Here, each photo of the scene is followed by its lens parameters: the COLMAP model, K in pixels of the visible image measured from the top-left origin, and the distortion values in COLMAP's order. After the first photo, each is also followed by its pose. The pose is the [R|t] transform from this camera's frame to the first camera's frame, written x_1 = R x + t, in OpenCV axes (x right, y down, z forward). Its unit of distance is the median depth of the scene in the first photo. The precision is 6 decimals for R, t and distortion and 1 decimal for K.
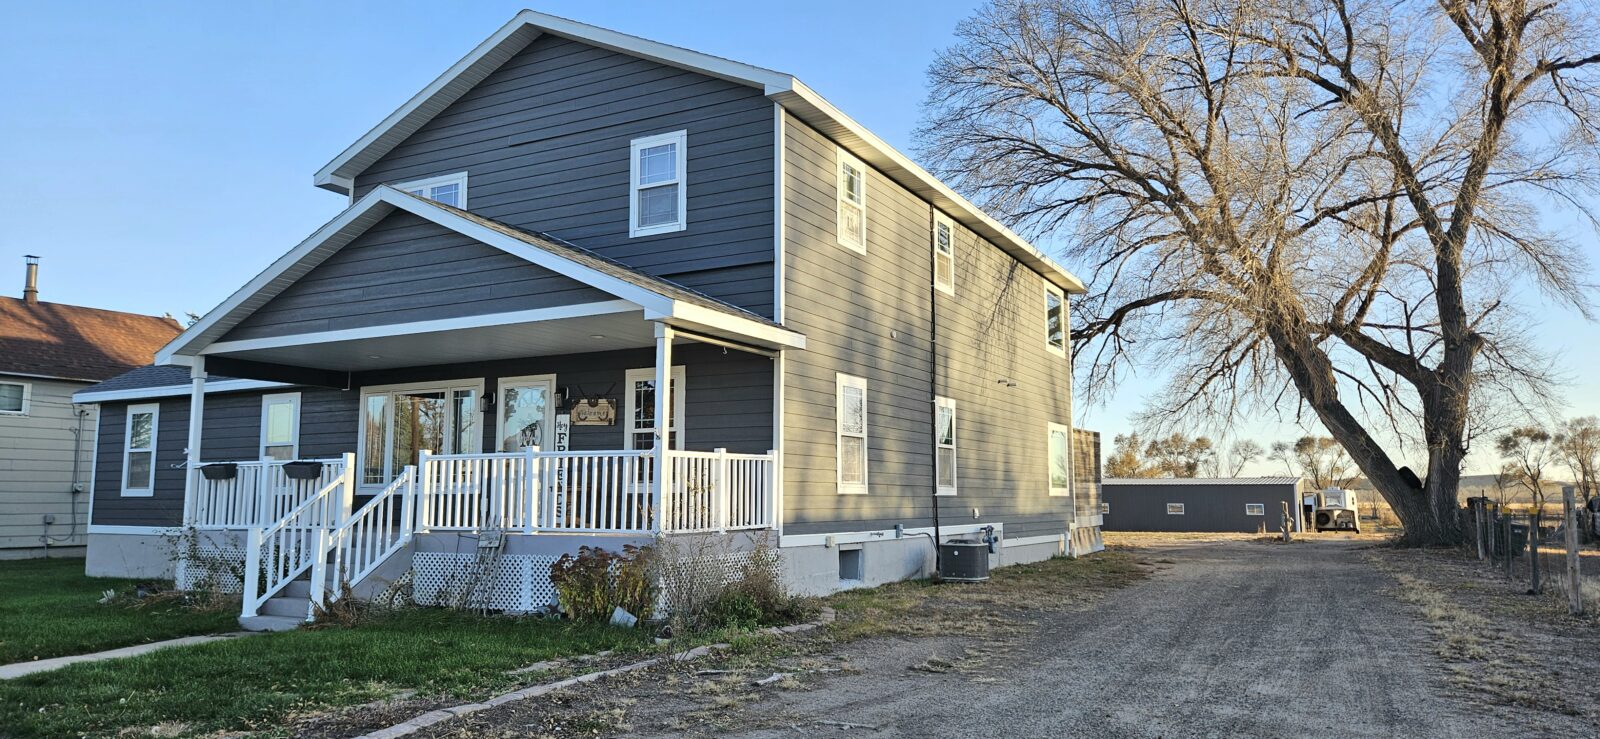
lens RADIAL K [[1080.1, 0, 801.1], [0, 1080.1, 364.8], [0, 0, 1]] dist [0.026381, -0.002617]
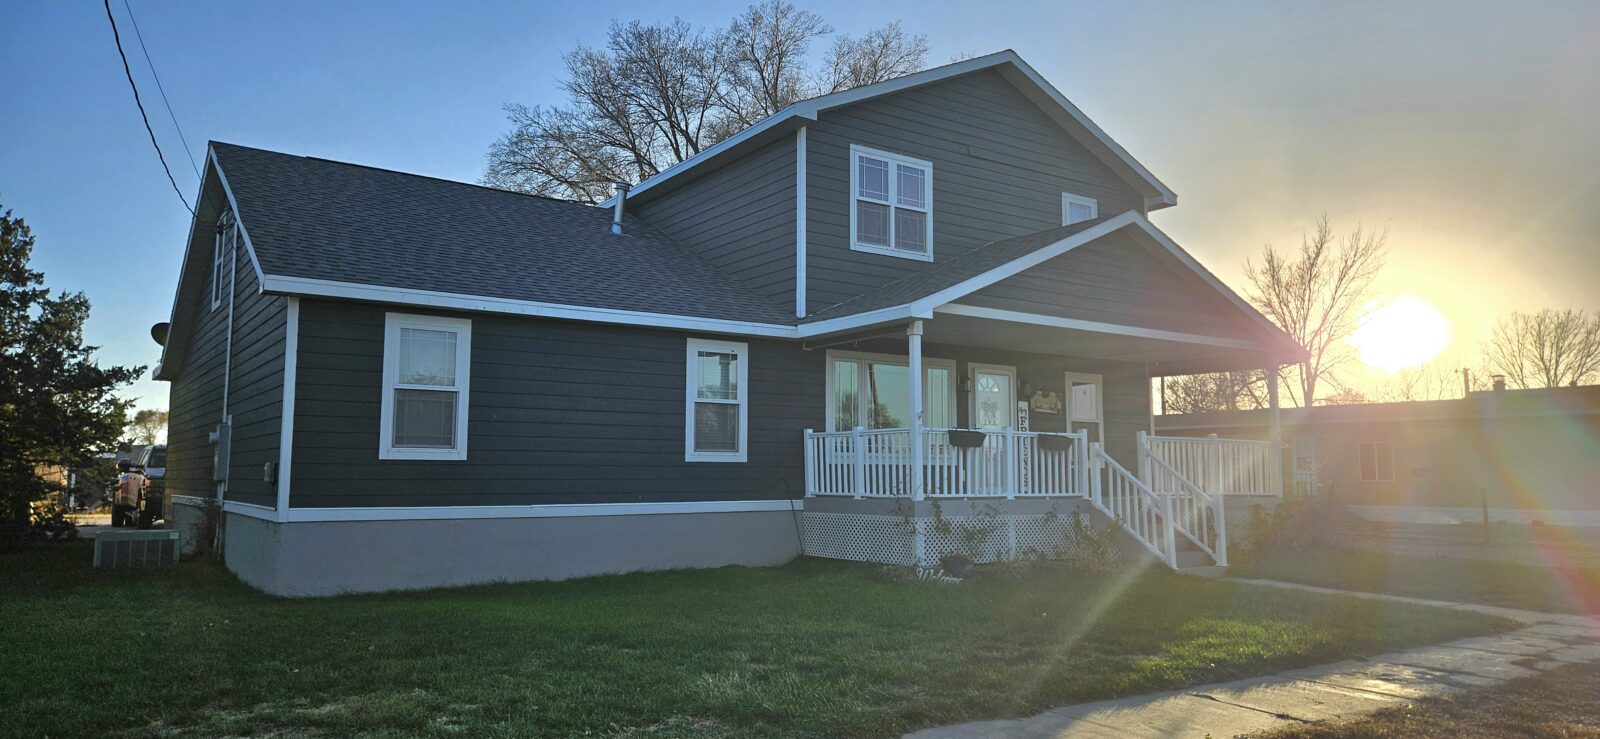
lens RADIAL K [[1080.1, 0, 800.0], [0, 1080.1, 373.4], [0, 0, 1]] dist [0.026381, -0.002617]
pose [[0.437833, 0.084271, 0.895098, -1.368234], [-0.117931, 0.992378, -0.035744, 0.084572], [-0.891288, -0.089910, 0.444434, 0.659243]]
